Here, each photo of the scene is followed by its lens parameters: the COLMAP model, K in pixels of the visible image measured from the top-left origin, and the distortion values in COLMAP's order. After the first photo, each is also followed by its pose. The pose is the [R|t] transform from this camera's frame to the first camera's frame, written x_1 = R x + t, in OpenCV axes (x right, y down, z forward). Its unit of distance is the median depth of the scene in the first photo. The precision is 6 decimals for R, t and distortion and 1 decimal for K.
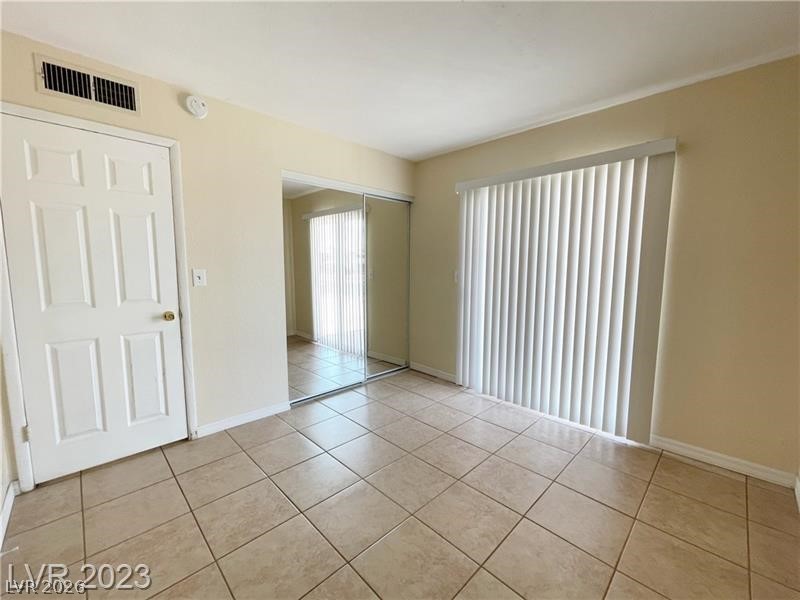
lens RADIAL K [[327.3, 0, 398.4], [0, 327.3, 301.7], [0, 0, 1]] dist [-0.001239, -0.000111]
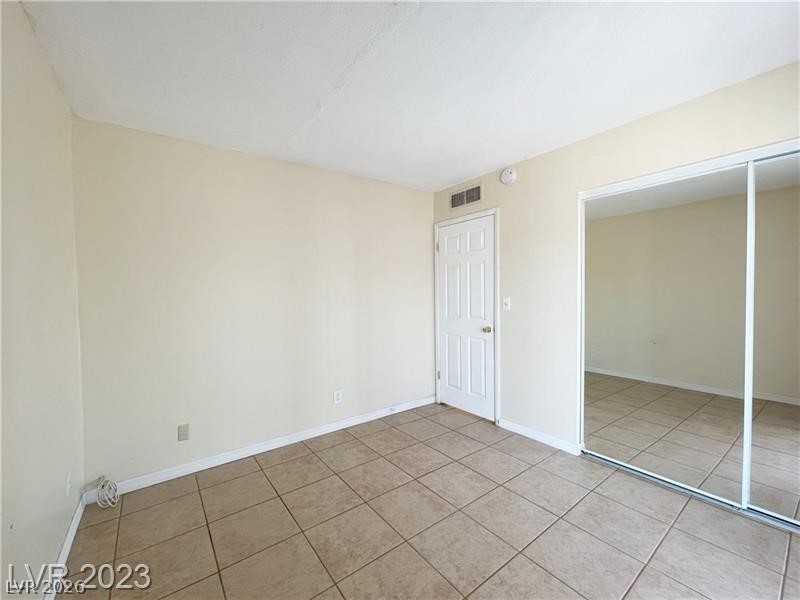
lens RADIAL K [[327.3, 0, 398.4], [0, 327.3, 301.7], [0, 0, 1]] dist [-0.001239, -0.000111]
pose [[-0.123229, 0.024954, -0.992065, 0.806313], [-0.092750, 0.995018, 0.036549, -0.098814], [0.988034, 0.096518, -0.120300, 0.798724]]
